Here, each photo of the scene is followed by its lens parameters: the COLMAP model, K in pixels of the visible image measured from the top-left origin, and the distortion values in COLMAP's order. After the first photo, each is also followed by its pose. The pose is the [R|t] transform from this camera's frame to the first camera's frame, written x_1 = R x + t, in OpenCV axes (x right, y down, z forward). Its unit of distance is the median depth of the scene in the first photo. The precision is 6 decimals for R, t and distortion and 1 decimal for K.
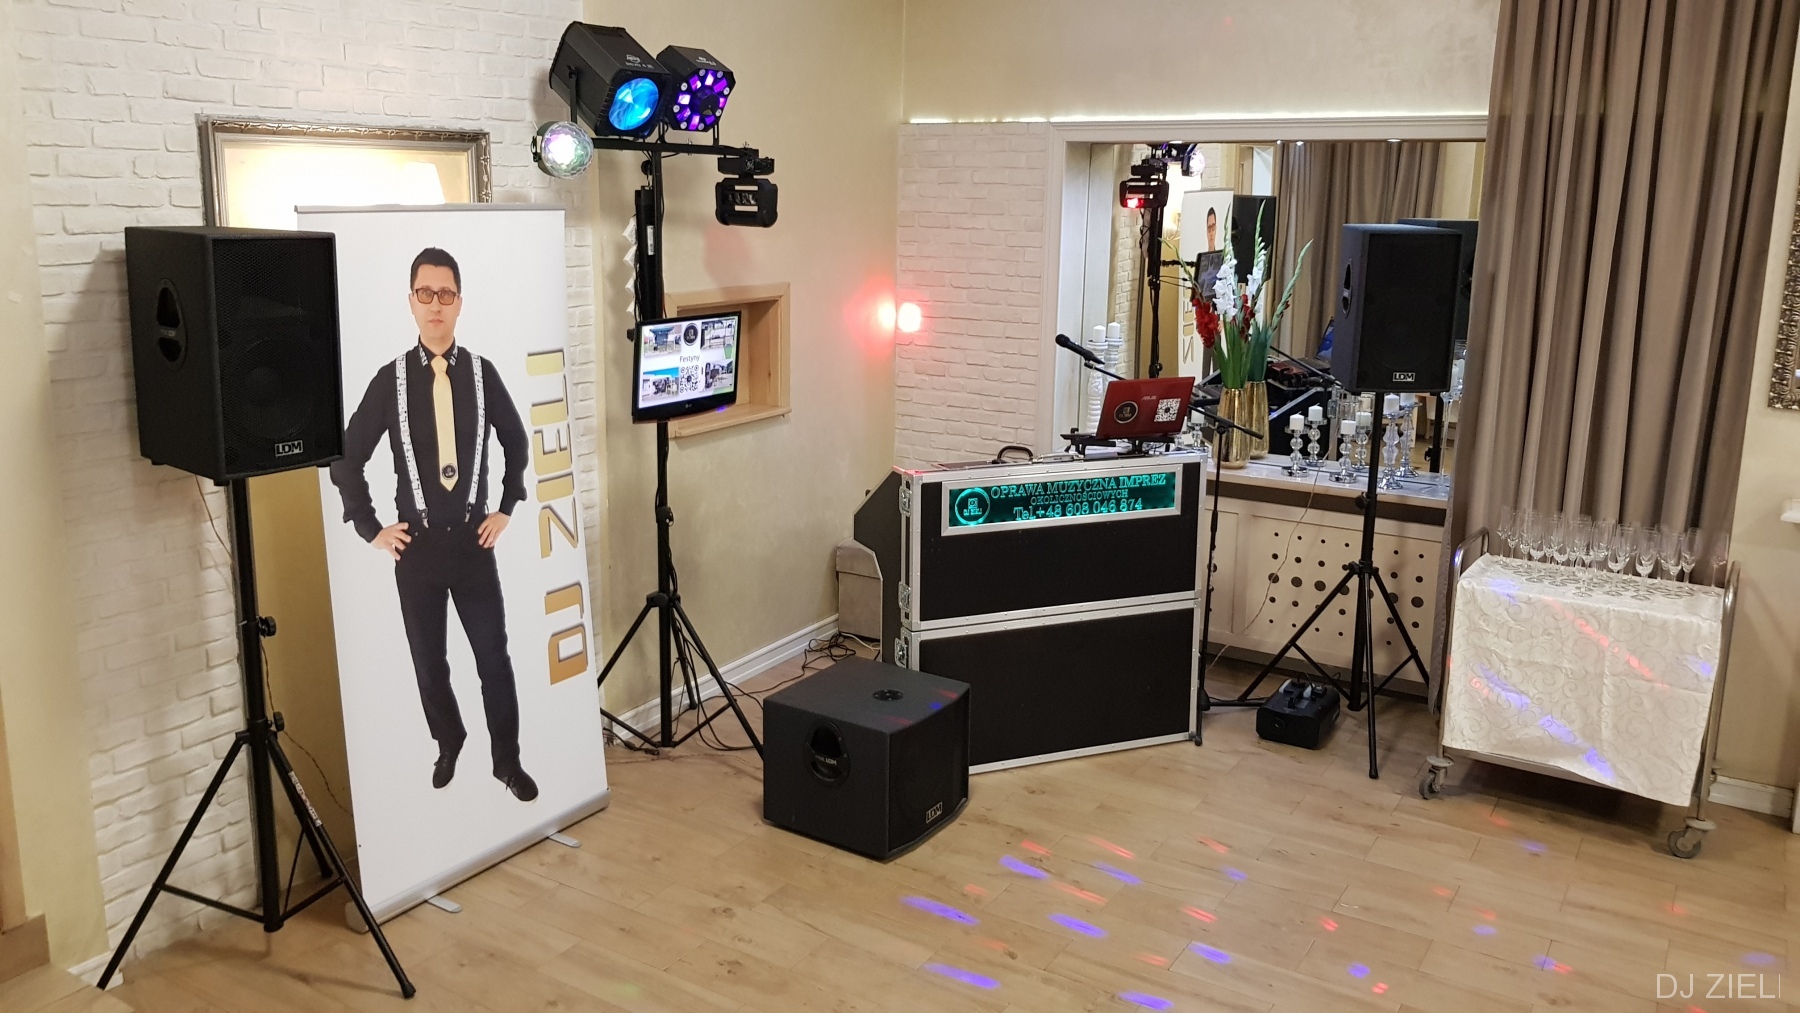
lens RADIAL K [[1404.1, 0, 905.8], [0, 1404.1, 493.3], [0, 0, 1]] dist [0.096819, -0.116202]
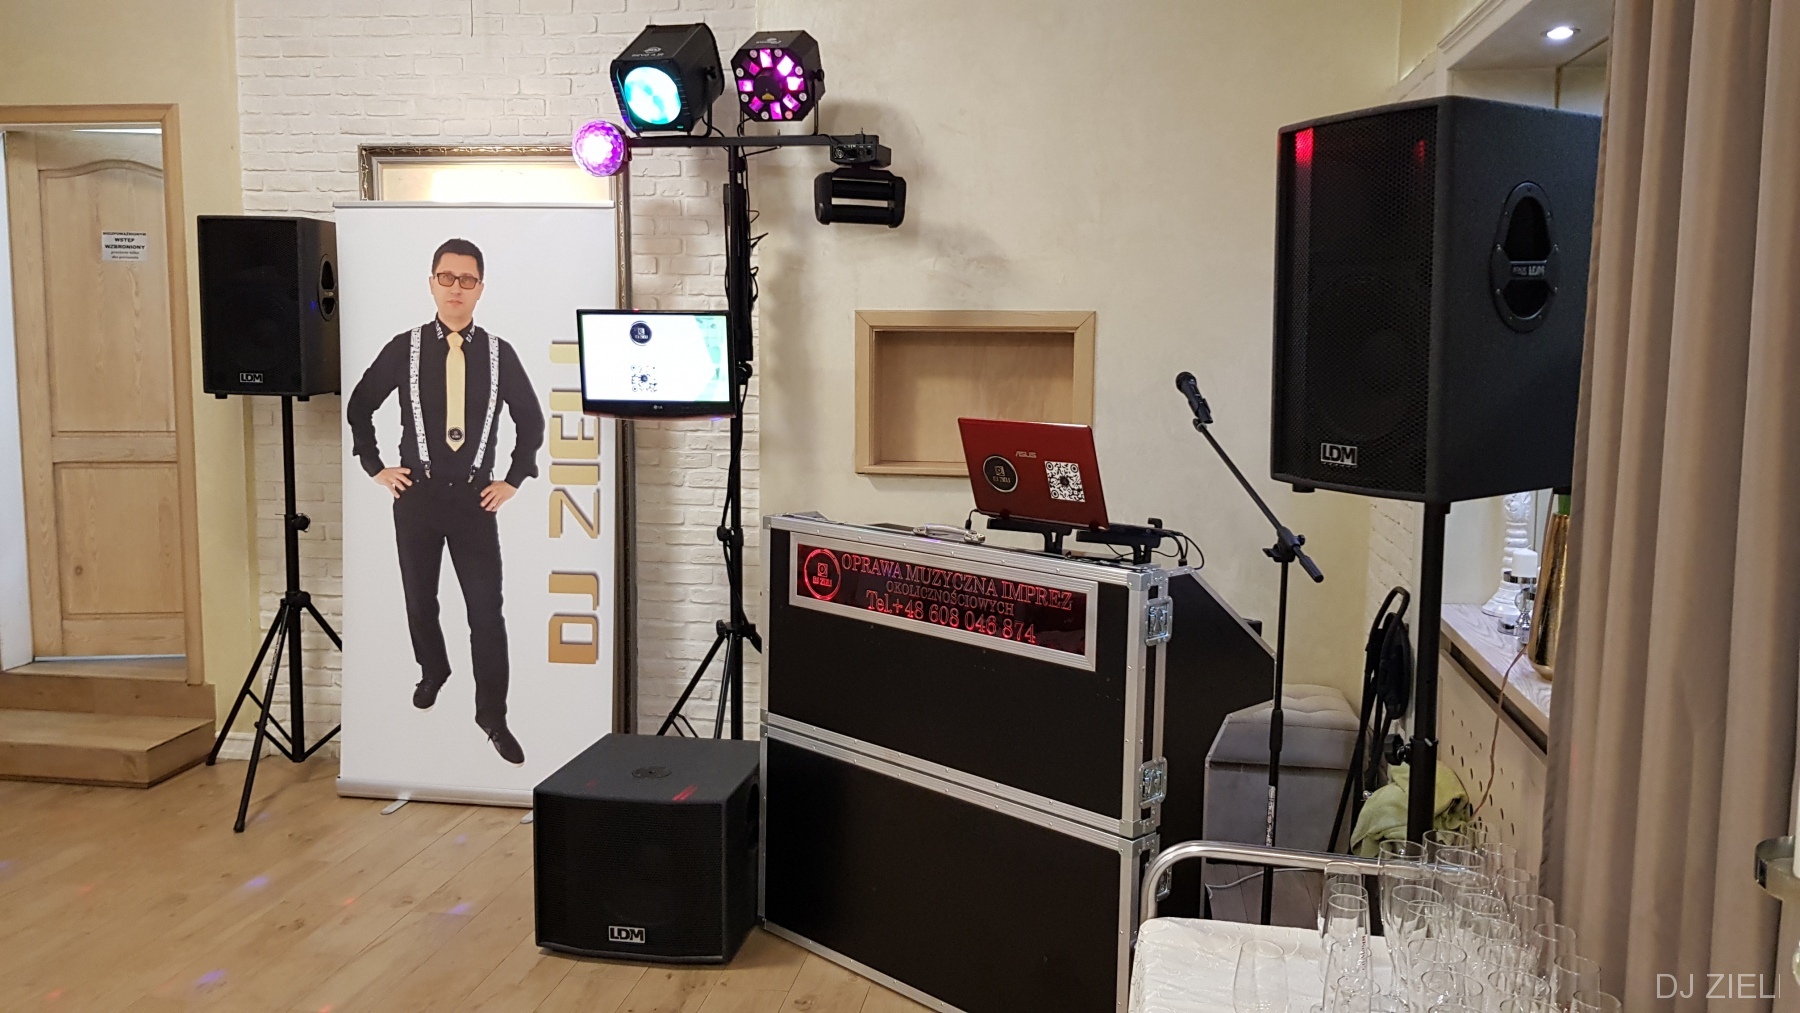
lens RADIAL K [[1426.8, 0, 891.5], [0, 1426.8, 501.2], [0, 0, 1]] dist [0.094311, -0.125131]
pose [[0.369938, 0.101152, -0.923534, 0.839334], [-0.205591, 0.978324, 0.024800, -0.060384], [0.906023, 0.180696, 0.382715, 0.841511]]
